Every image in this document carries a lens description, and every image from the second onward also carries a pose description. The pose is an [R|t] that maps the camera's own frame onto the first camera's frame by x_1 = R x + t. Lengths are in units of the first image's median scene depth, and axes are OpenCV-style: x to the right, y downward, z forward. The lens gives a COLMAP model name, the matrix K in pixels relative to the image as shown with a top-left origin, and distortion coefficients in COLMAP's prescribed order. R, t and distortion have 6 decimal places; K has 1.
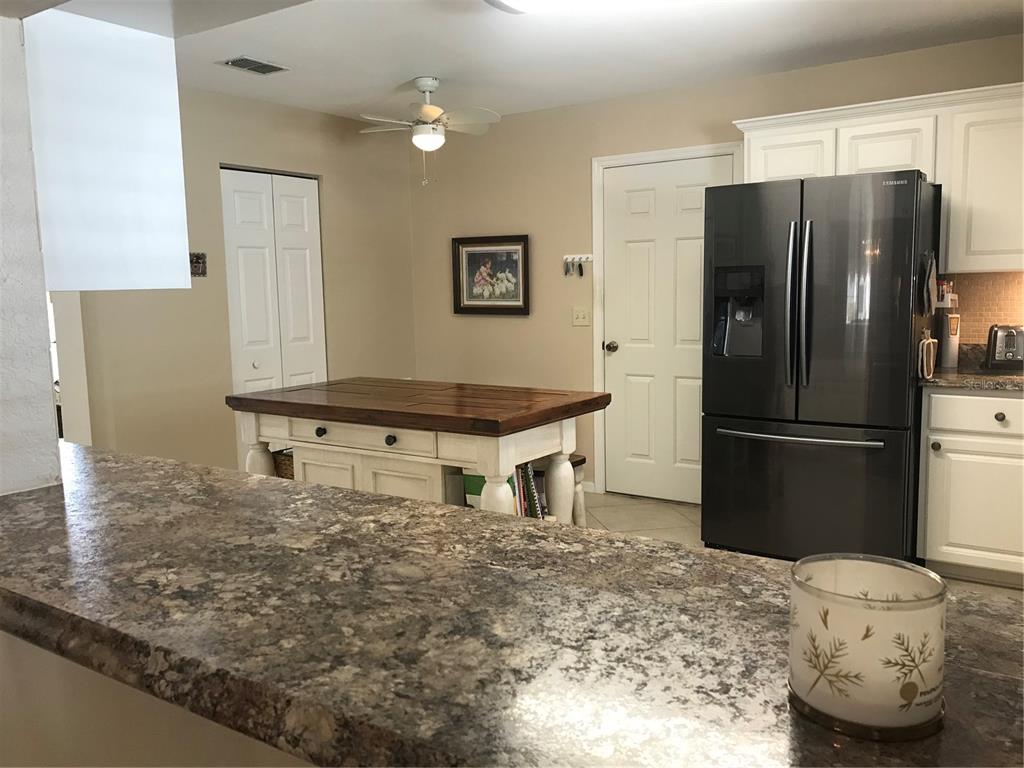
lens RADIAL K [[838.6, 0, 512.8], [0, 838.6, 386.3], [0, 0, 1]] dist [0.046886, -0.068507]
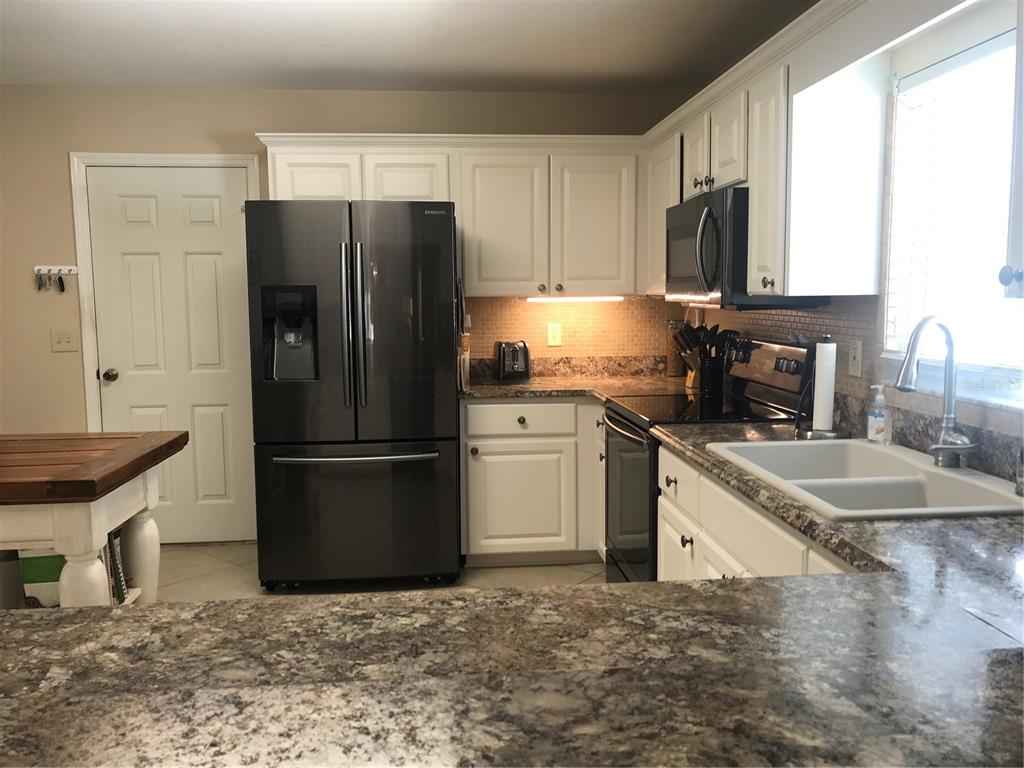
lens RADIAL K [[838.6, 0, 515.9], [0, 838.6, 383.2], [0, 0, 1]] dist [0.046886, -0.068507]
pose [[0.771318, -0.055014, 0.634068, -0.176768], [0.069645, 0.997570, 0.001832, -0.019529], [-0.632628, 0.042747, 0.773275, 0.123388]]
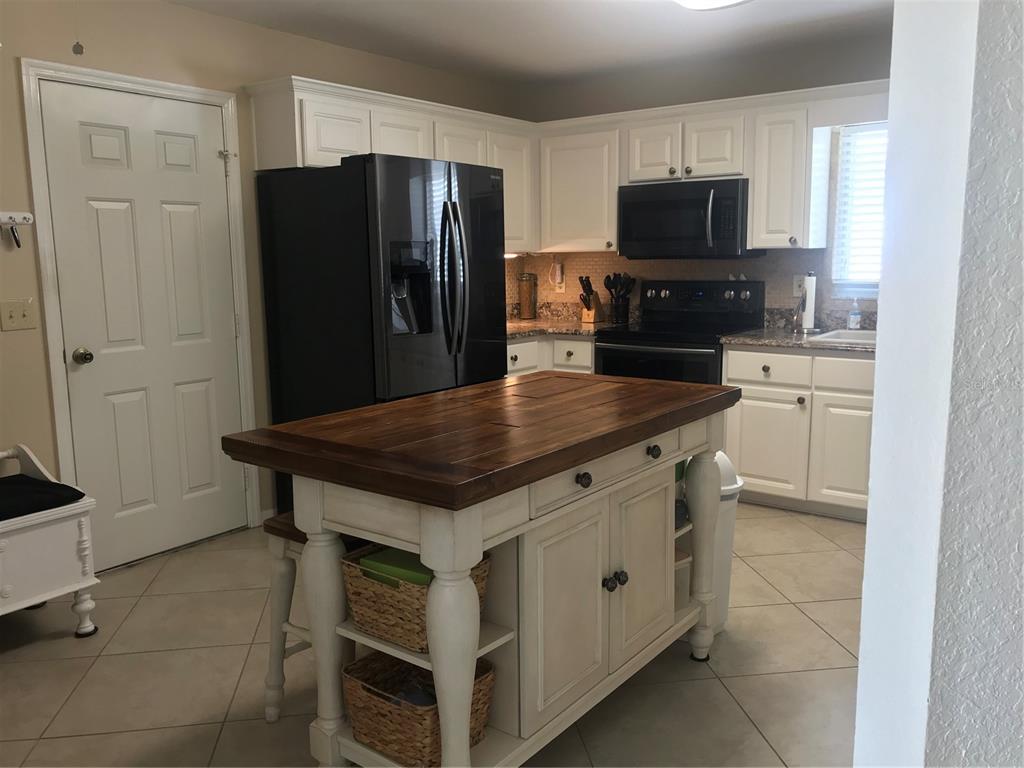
lens RADIAL K [[838.6, 0, 509.3], [0, 838.6, 380.2], [0, 0, 1]] dist [0.046886, -0.068507]
pose [[0.038982, -0.128981, 0.990881, -0.863333], [0.131853, 0.983627, 0.122849, -0.107808], [-0.990503, 0.125862, 0.055350, 1.032464]]
